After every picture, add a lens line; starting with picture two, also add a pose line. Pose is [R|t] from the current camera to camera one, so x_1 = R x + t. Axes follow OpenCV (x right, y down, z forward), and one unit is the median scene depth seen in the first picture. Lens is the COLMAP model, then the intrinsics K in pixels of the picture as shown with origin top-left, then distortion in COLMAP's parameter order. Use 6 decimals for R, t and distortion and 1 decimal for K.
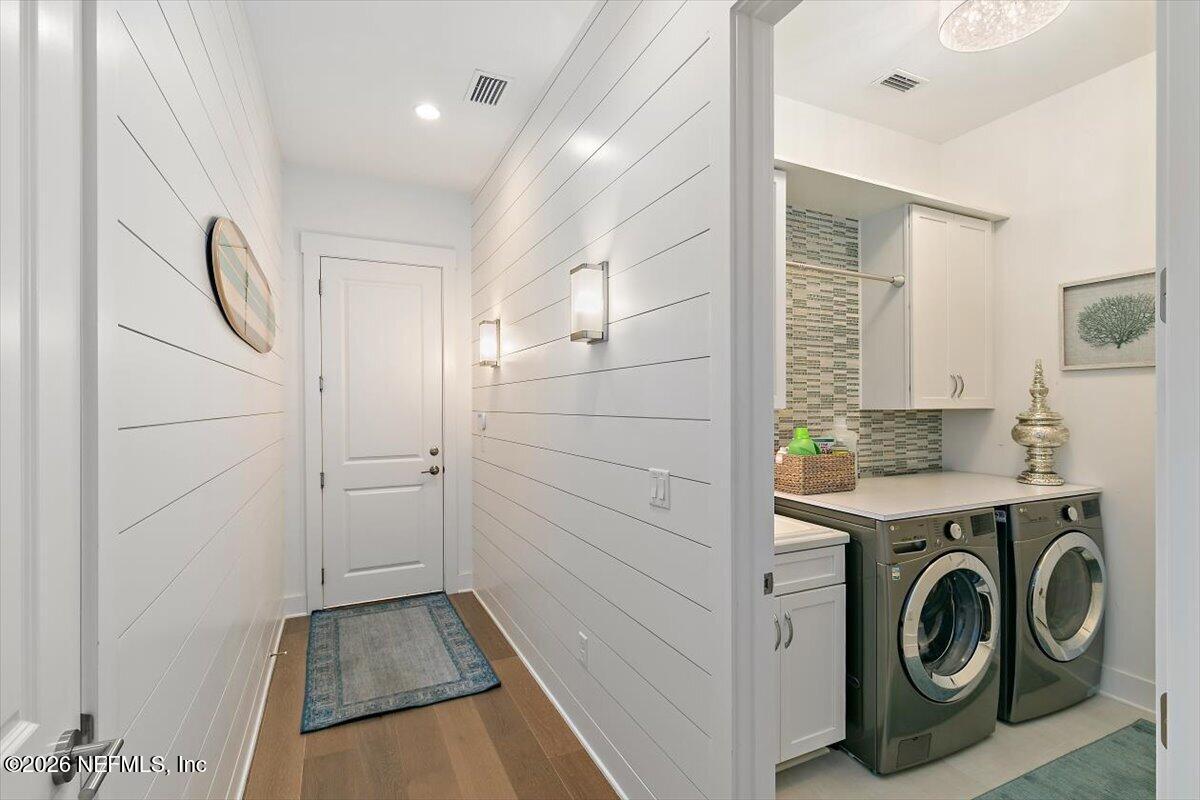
lens RADIAL K [[544.5, 0, 594.2], [0, 544.5, 402.8], [0, 0, 1]] dist [-0.001221, -0.000355]
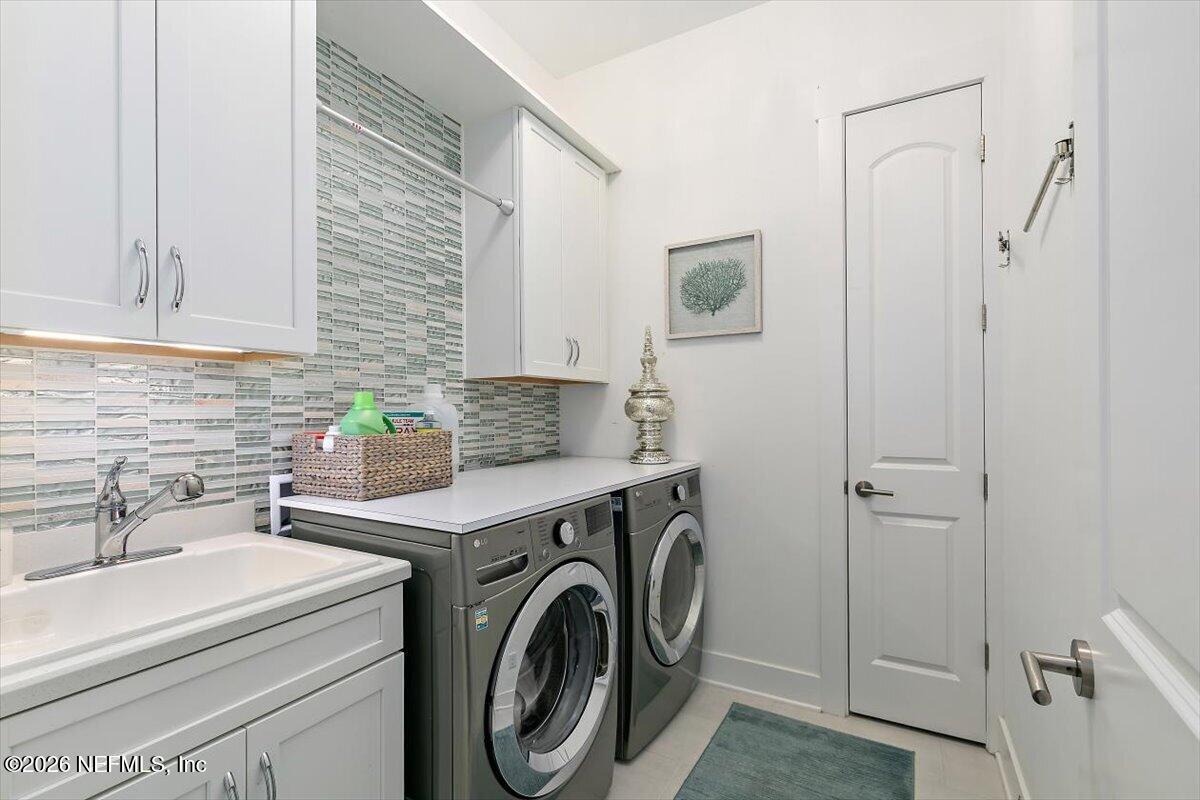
lens RADIAL K [[544.5, 0, 594.2], [0, 544.5, 402.8], [0, 0, 1]] dist [-0.001221, -0.000355]
pose [[0.817135, 0.004270, 0.576430, 0.220029], [0.003709, 0.999913, -0.012665, 0.059668], [-0.576434, 0.012487, 0.817048, 0.310082]]
